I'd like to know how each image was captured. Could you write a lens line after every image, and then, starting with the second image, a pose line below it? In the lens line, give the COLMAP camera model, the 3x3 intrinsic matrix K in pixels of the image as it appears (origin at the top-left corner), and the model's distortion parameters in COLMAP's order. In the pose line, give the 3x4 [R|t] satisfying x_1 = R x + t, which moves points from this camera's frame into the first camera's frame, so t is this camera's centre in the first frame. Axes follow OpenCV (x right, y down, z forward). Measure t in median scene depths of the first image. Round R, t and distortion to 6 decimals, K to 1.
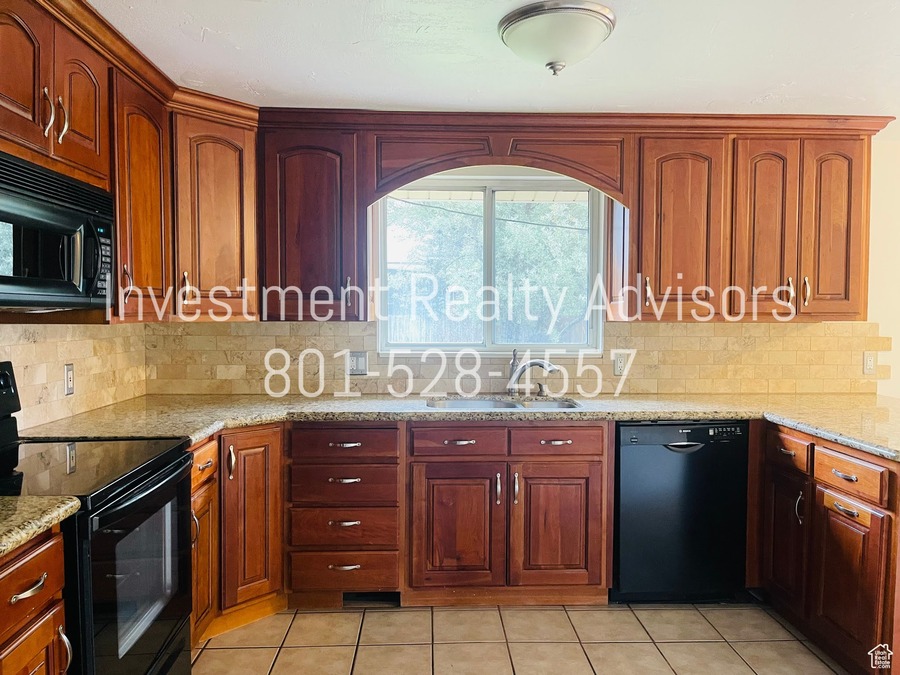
lens RADIAL K [[690.6, 0, 453.1], [0, 690.6, 341.2], [0, 0, 1]] dist [0.057890, -0.077637]
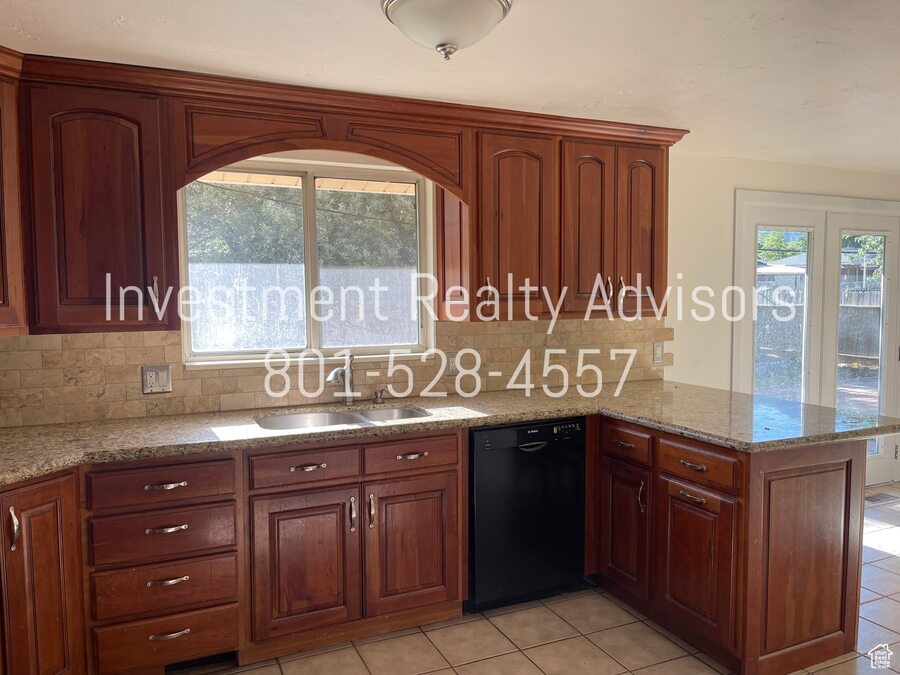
lens RADIAL K [[690.6, 0, 458.4], [0, 690.6, 339.3], [0, 0, 1]] dist [0.057890, -0.077637]
pose [[0.927204, -0.034807, 0.372936, -0.132858], [0.026402, 0.999270, 0.027622, -0.033948], [-0.373625, -0.015765, 0.927446, 0.116883]]
